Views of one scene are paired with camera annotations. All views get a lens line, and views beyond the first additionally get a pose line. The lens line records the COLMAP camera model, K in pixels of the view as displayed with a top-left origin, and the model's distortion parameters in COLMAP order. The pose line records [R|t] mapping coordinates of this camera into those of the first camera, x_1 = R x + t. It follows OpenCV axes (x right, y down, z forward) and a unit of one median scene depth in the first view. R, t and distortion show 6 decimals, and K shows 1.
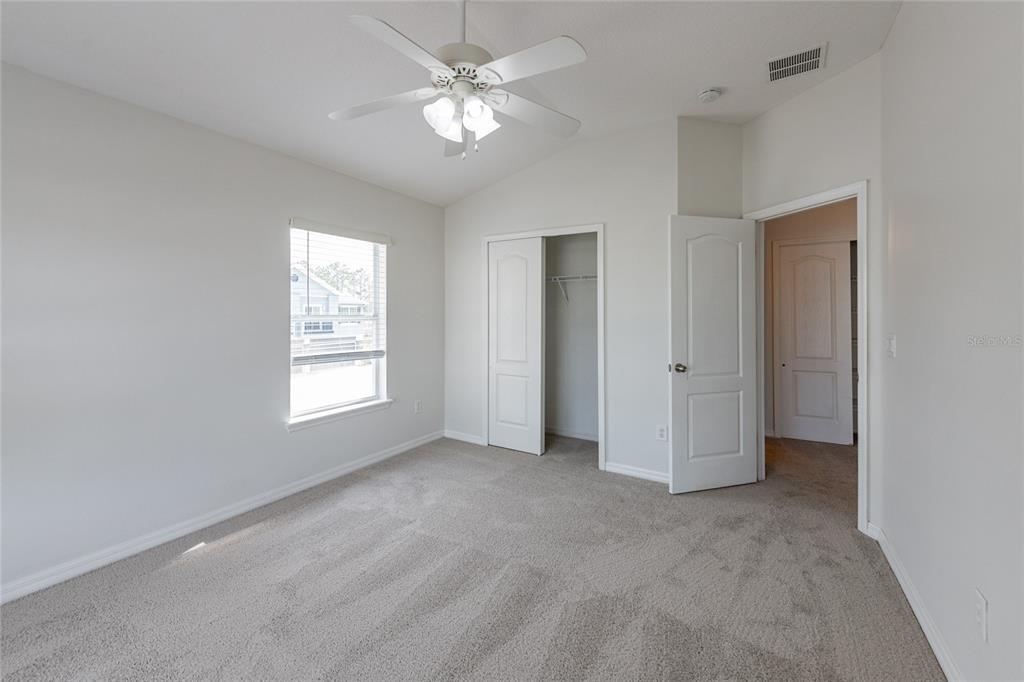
lens RADIAL K [[414.5, 0, 510.6], [0, 414.5, 307.6], [0, 0, 1]] dist [-0.000935, -0.000424]
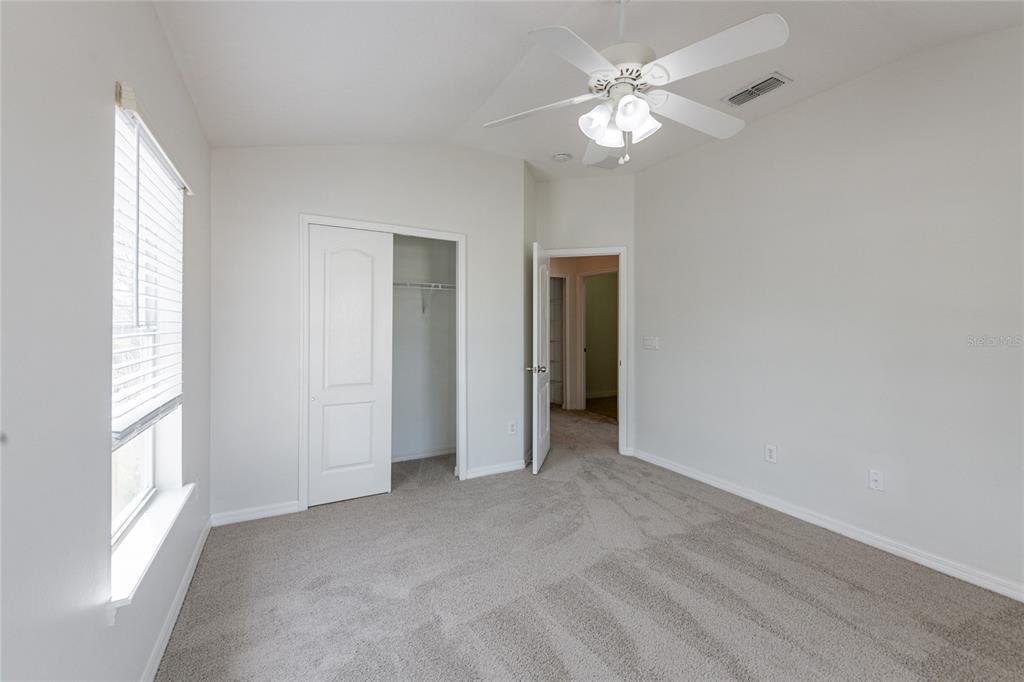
lens RADIAL K [[408.9, 0, 512.4], [0, 408.9, 319.3], [0, 0, 1]] dist [0.000142, -0.000103]
pose [[0.496587, 0.008885, 0.867941, -0.735018], [-0.014272, 0.999896, -0.002070, 0.003848], [-0.867869, -0.011359, 0.496663, 0.515635]]
